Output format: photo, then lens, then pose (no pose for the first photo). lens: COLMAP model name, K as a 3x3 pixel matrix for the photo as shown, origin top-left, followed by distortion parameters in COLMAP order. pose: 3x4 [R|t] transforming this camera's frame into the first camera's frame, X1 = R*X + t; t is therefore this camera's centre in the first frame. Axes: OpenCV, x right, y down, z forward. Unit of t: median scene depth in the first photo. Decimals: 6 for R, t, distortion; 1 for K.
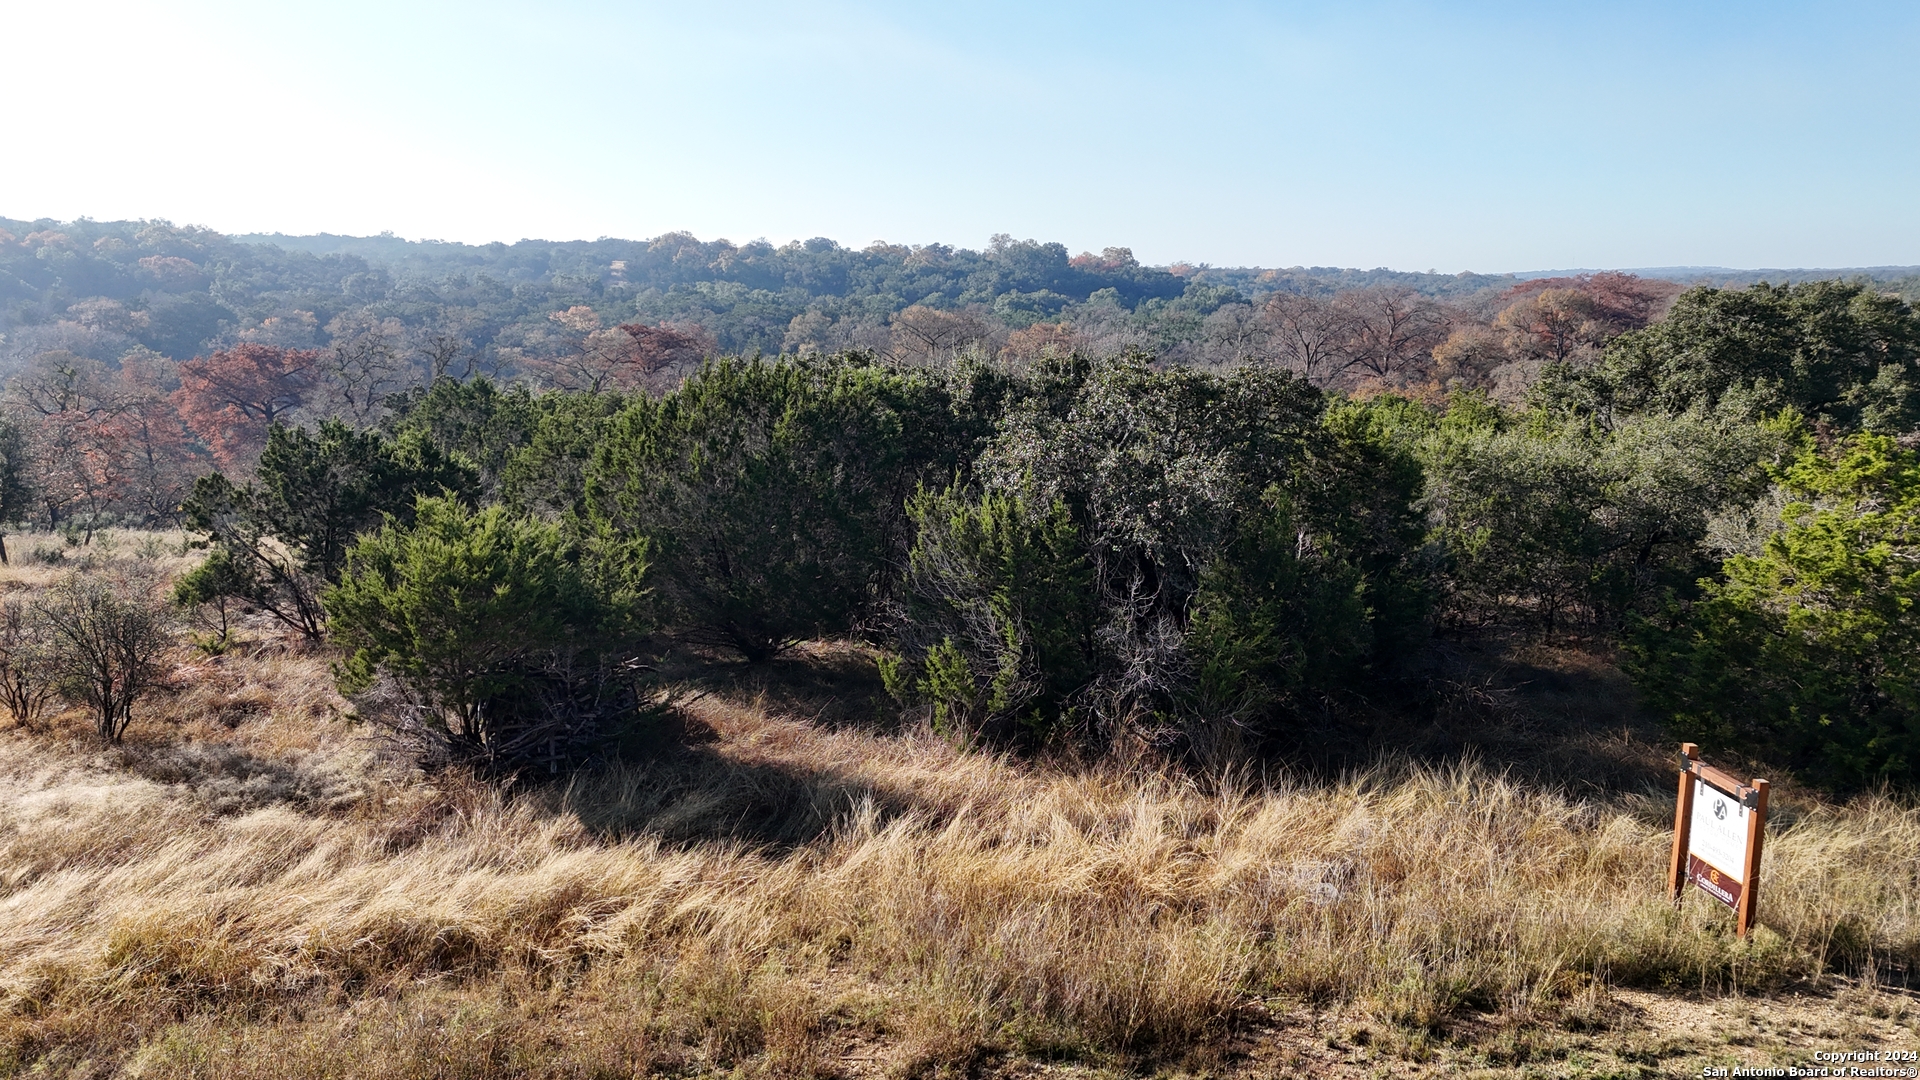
lens RADIAL K [[1391.9, 0, 960.0], [0, 1391.9, 540.0], [0, 0, 1]] dist [0.068330, -0.074497]
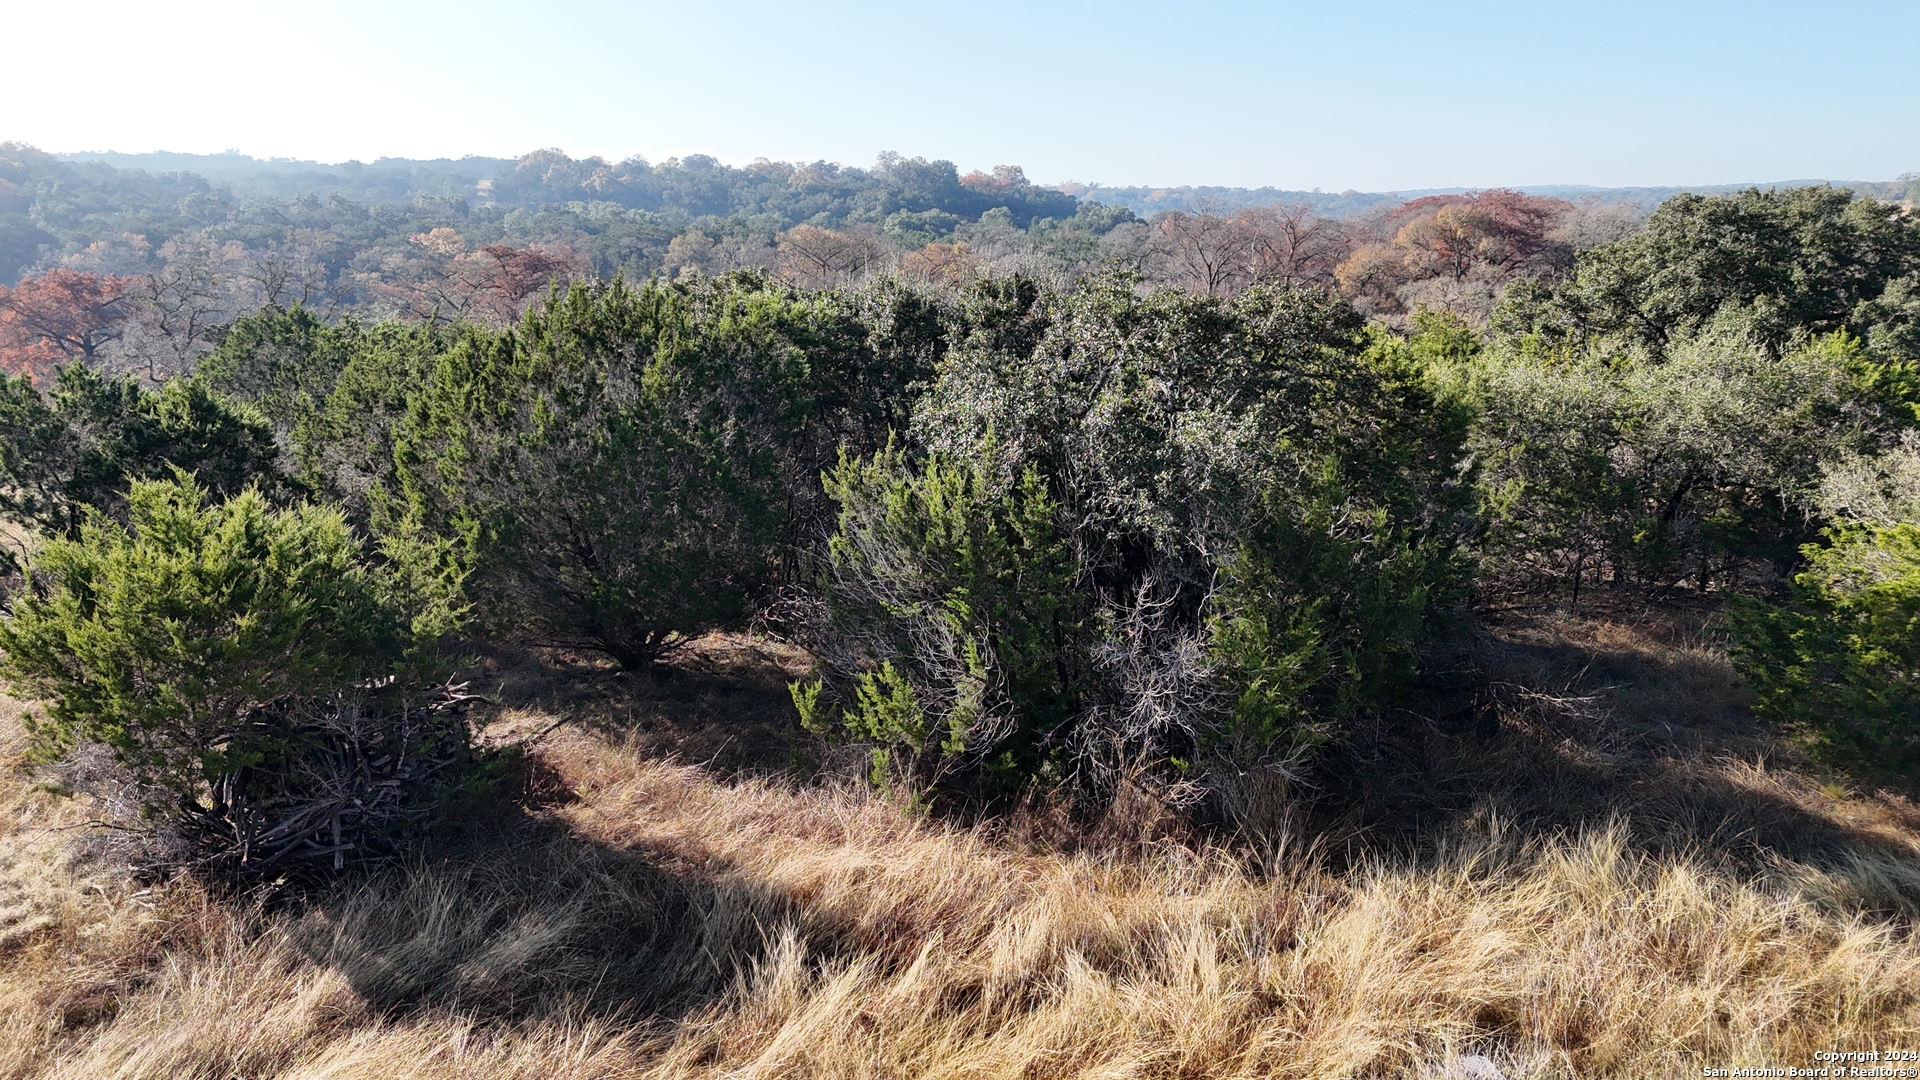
lens RADIAL K [[1389.9, 0, 960.0], [0, 1389.9, 540.0], [0, 0, 1]] dist [0.051743, -0.035580]
pose [[0.996761, -0.022468, 0.077220, -0.017927], [0.018239, 0.998318, 0.055033, -0.023634], [-0.078327, -0.053446, 0.995494, 0.186568]]
